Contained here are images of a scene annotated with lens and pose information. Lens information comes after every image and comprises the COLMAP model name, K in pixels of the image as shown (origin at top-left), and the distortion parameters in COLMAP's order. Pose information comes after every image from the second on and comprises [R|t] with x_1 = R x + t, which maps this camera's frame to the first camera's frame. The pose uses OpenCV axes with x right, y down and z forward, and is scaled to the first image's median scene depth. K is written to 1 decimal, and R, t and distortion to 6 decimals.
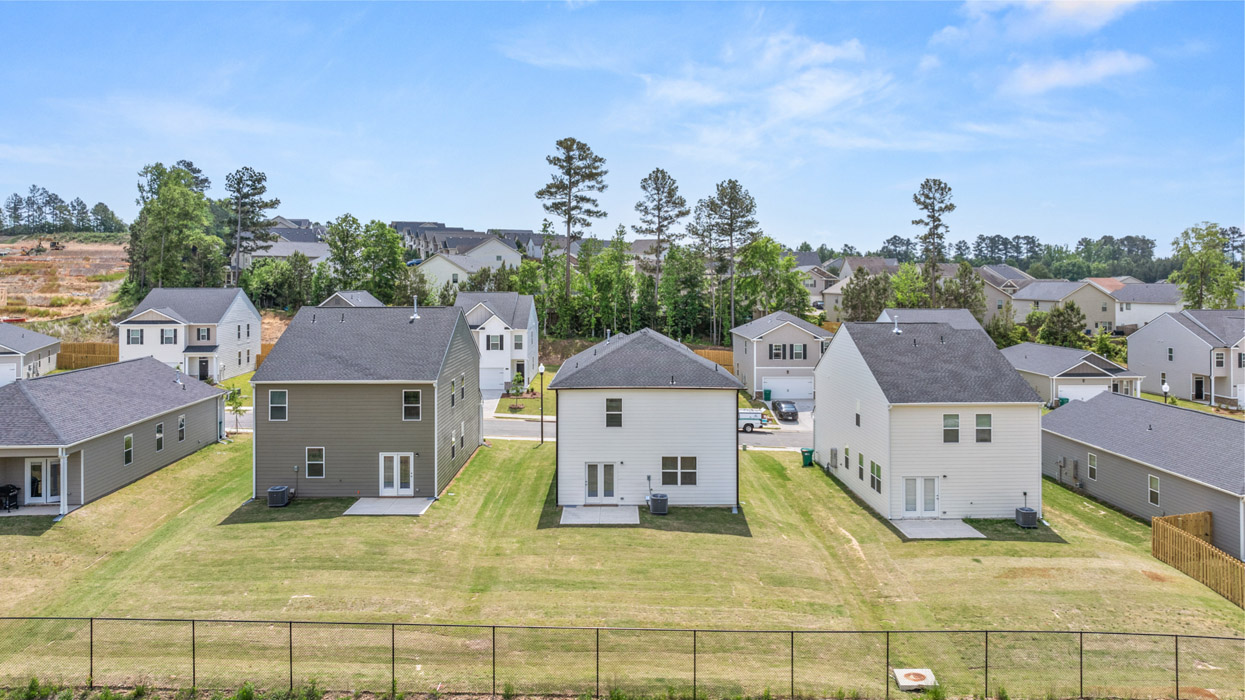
lens RADIAL K [[887.0, 0, 623.6], [0, 887.0, 282.4], [0, 0, 1]] dist [-0.005125, -0.000215]
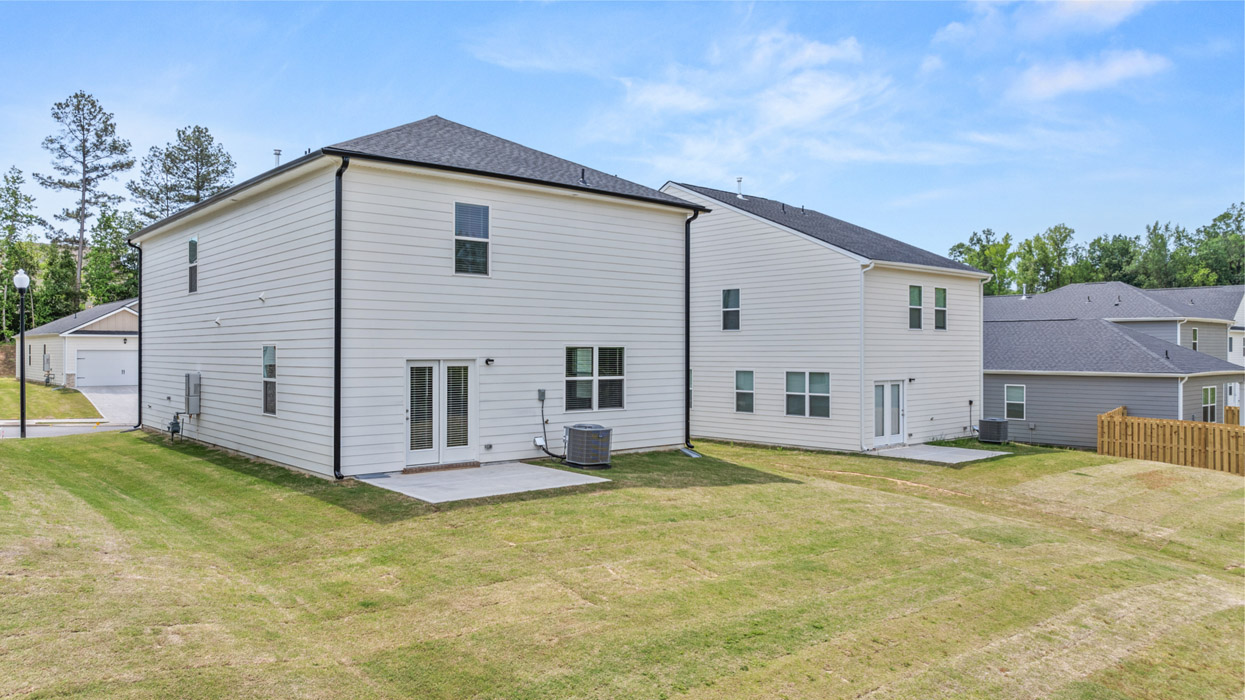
lens RADIAL K [[875.4, 0, 626.2], [0, 875.4, 352.5], [0, 0, 1]] dist [-0.028519, 0.028190]
pose [[0.761452, -0.000027, 0.648221, -0.216116], [-0.001435, 0.999997, 0.001727, 0.197041], [-0.648220, -0.002245, 0.761450, 0.642047]]
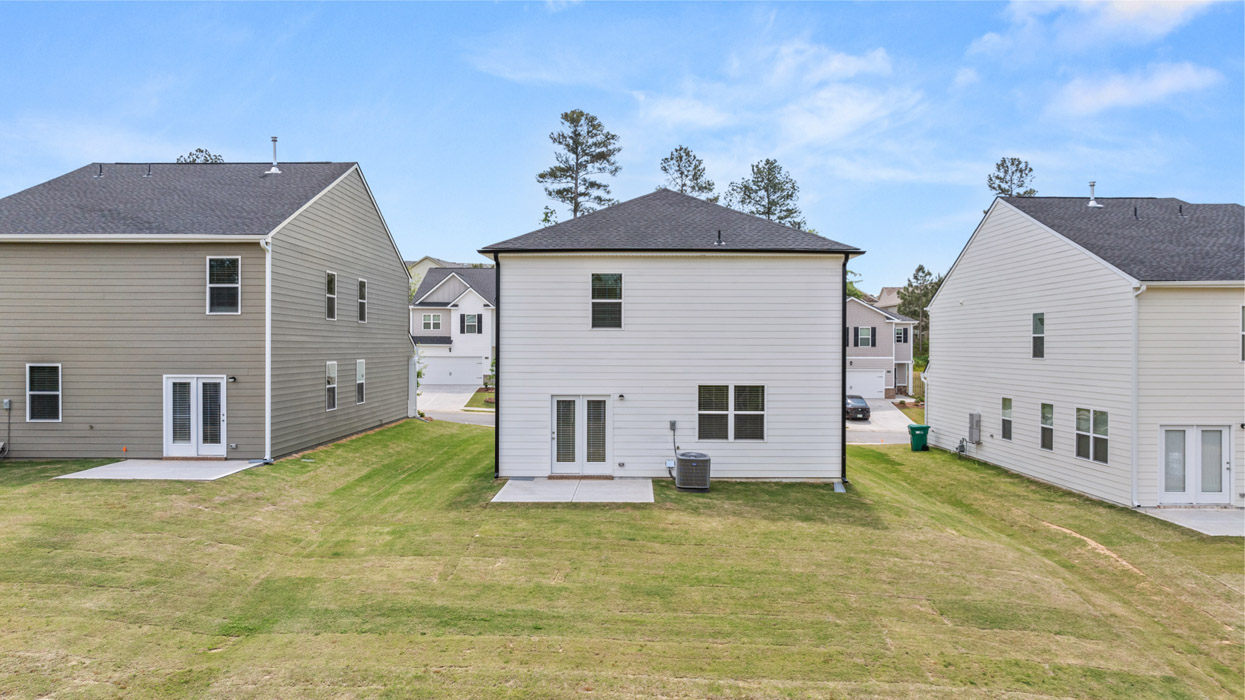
lens RADIAL K [[875.4, 0, 626.2], [0, 875.4, 352.5], [0, 0, 1]] dist [-0.028519, 0.028190]
pose [[0.999785, 0.002326, -0.020623, 0.011472], [-0.002145, 0.999959, 0.008793, 0.171619], [0.020643, -0.008746, 0.999749, 0.481964]]
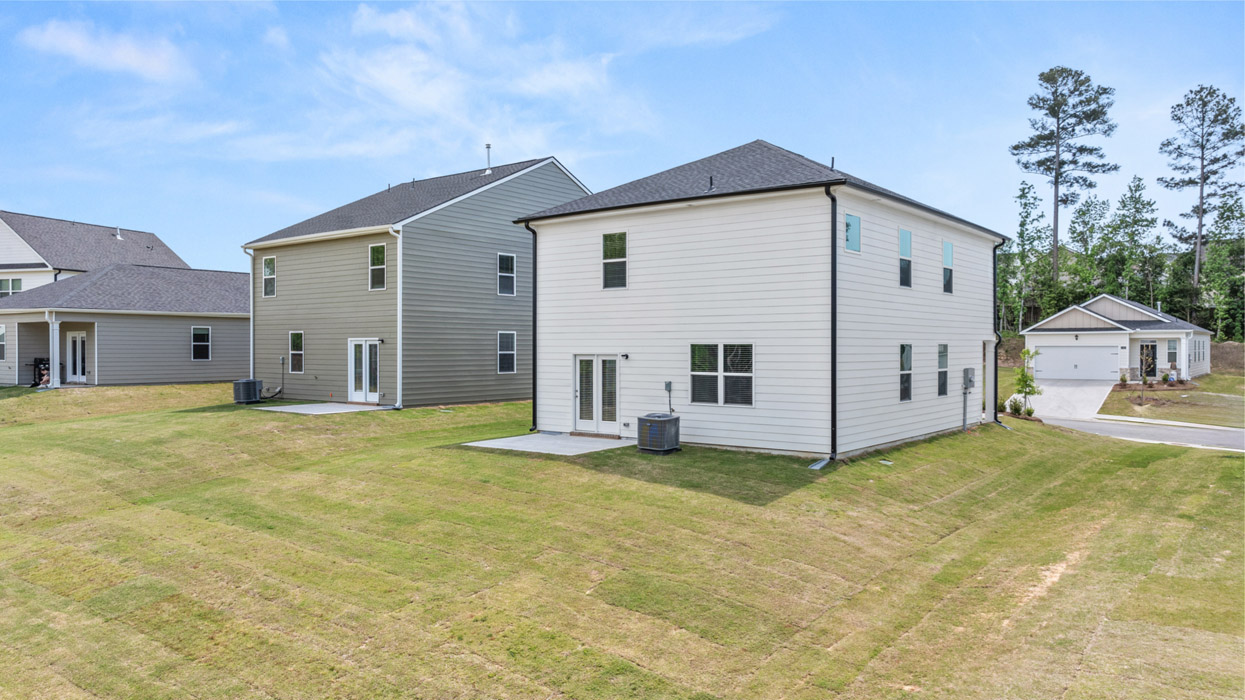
lens RADIAL K [[875.4, 0, 626.2], [0, 875.4, 352.5], [0, 0, 1]] dist [-0.028519, 0.028190]
pose [[0.782533, 0.003640, -0.622598, 0.313581], [0.001299, 0.999971, 0.007479, 0.195949], [0.622607, -0.006661, 0.782506, 0.596309]]
